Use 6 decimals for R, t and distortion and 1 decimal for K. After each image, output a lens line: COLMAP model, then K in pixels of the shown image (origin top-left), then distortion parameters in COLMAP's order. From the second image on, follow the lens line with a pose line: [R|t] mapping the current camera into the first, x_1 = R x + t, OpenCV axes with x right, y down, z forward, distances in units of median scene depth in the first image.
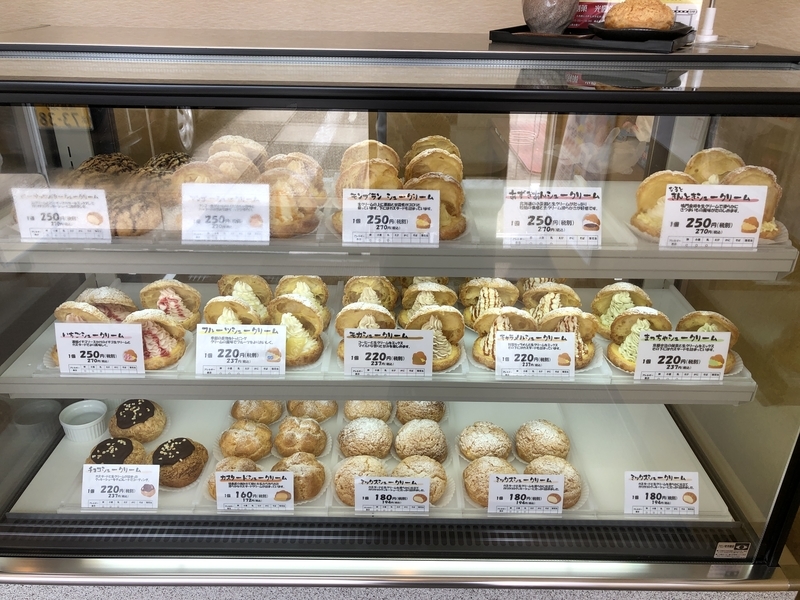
lens RADIAL K [[647.1, 0, 400.0], [0, 647.1, 300.0], [0, 0, 1]] dist [0.005630, -0.002958]
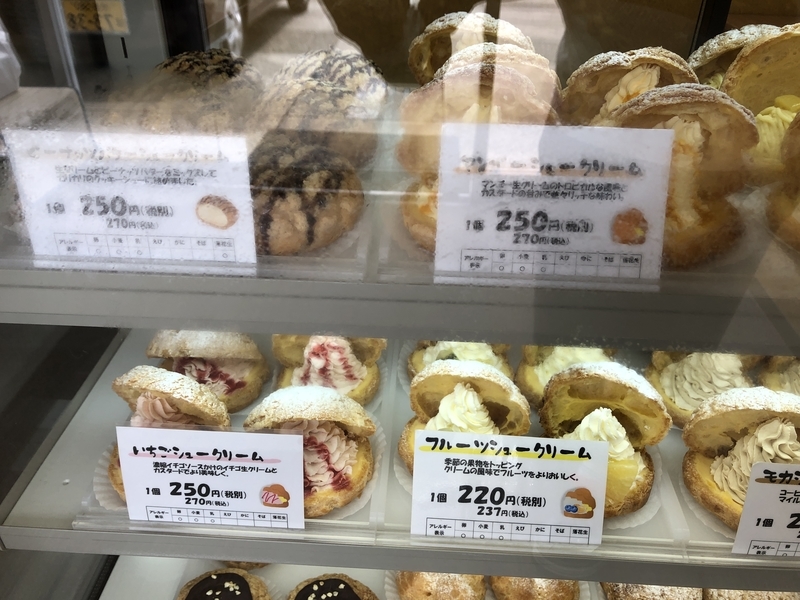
lens RADIAL K [[647.1, 0, 400.0], [0, 647.1, 300.0], [0, 0, 1]] dist [0.005630, -0.002958]
pose [[0.998356, 0.035056, -0.045344, -0.286605], [-0.029509, 0.992611, 0.117699, -0.102333], [0.049135, -0.116168, 0.992014, 0.515457]]
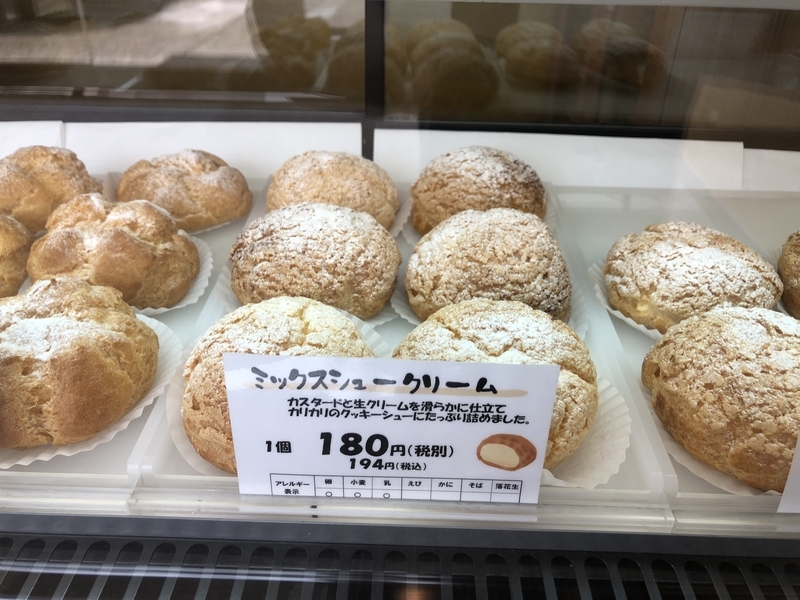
lens RADIAL K [[647.1, 0, 400.0], [0, 647.1, 300.0], [0, 0, 1]] dist [0.005630, -0.002958]
pose [[0.999710, 0.014846, -0.018937, -0.004594], [-0.012869, 0.994849, 0.100549, 0.225483], [0.020333, -0.100276, 0.994752, 0.761316]]
